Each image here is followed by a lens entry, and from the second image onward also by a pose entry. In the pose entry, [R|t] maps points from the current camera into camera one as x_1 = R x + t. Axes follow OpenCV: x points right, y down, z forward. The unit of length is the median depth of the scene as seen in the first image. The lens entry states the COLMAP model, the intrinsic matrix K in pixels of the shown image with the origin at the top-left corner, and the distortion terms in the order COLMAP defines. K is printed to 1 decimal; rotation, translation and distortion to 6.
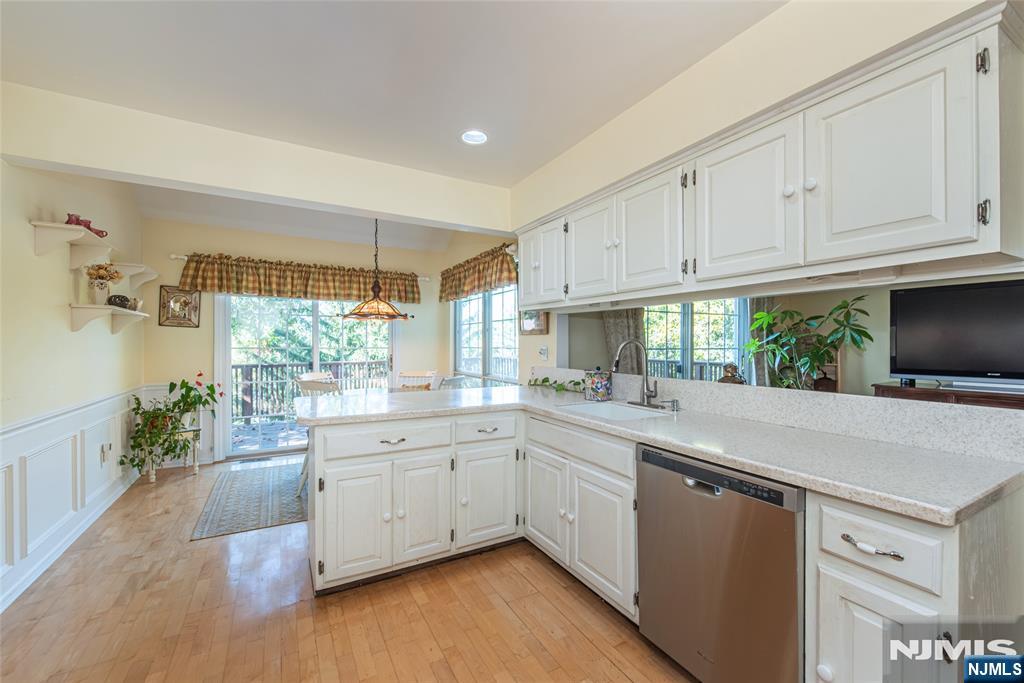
lens RADIAL K [[420.7, 0, 512.0], [0, 420.7, 341.5], [0, 0, 1]] dist [0.000432, 0.000023]
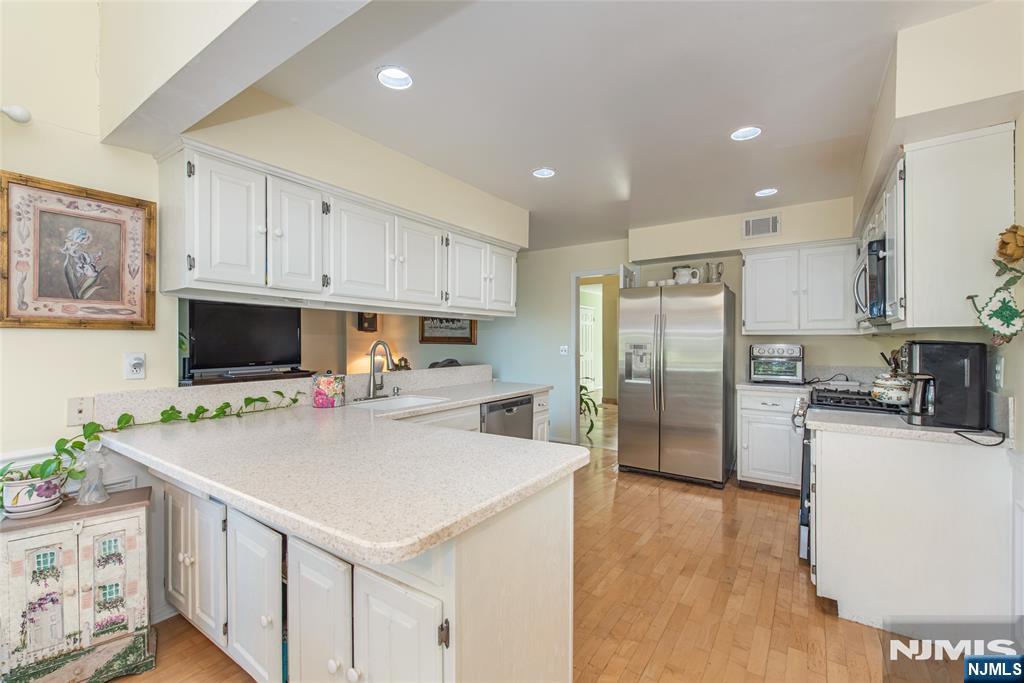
lens RADIAL K [[425.7, 0, 517.5], [0, 425.7, 343.8], [0, 0, 1]] dist [0.000595, -0.000394]
pose [[-0.449922, -0.002054, 0.893065, -0.516929], [0.002543, 0.999990, 0.003581, -0.000533], [-0.893064, 0.003883, -0.449913, 0.668631]]
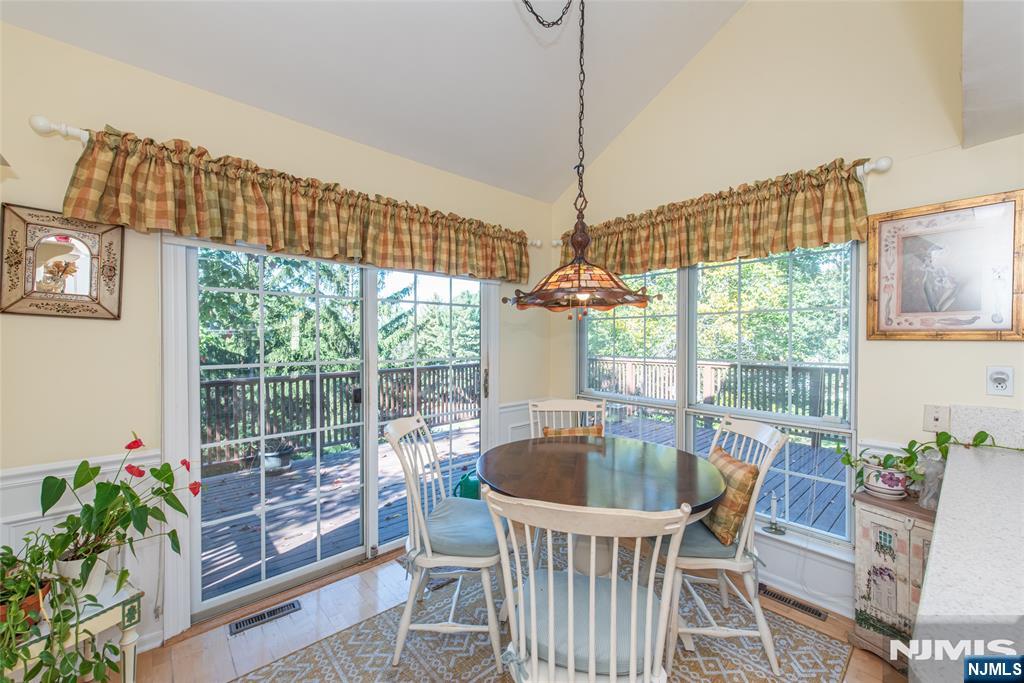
lens RADIAL K [[412.3, 0, 506.7], [0, 412.3, 342.9], [0, 0, 1]] dist [0.001479, -0.000145]
pose [[0.978175, -0.001699, 0.207776, -0.471137], [-0.000880, 0.999924, 0.012320, -0.016452], [-0.207781, -0.012234, 0.978099, 0.544839]]
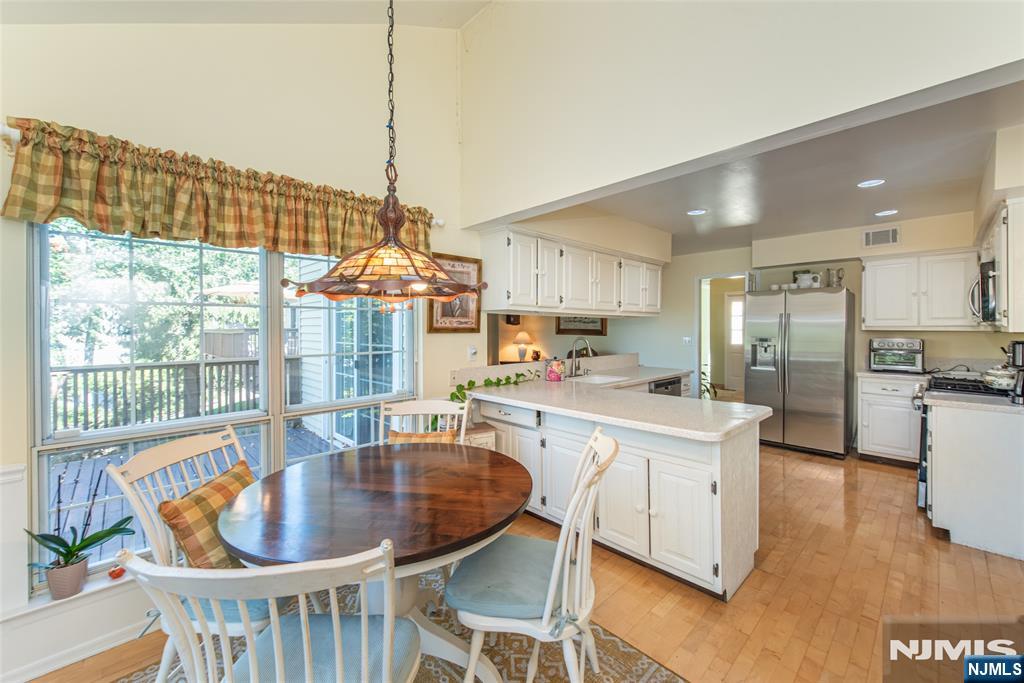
lens RADIAL K [[403.2, 0, 521.0], [0, 403.2, 331.4], [0, 0, 1]] dist [0.010030, -0.006355]
pose [[-0.268588, -0.003863, 0.963247, -0.674397], [0.002761, 0.999985, 0.004780, -0.020648], [-0.963251, 0.003944, -0.268574, 0.937612]]
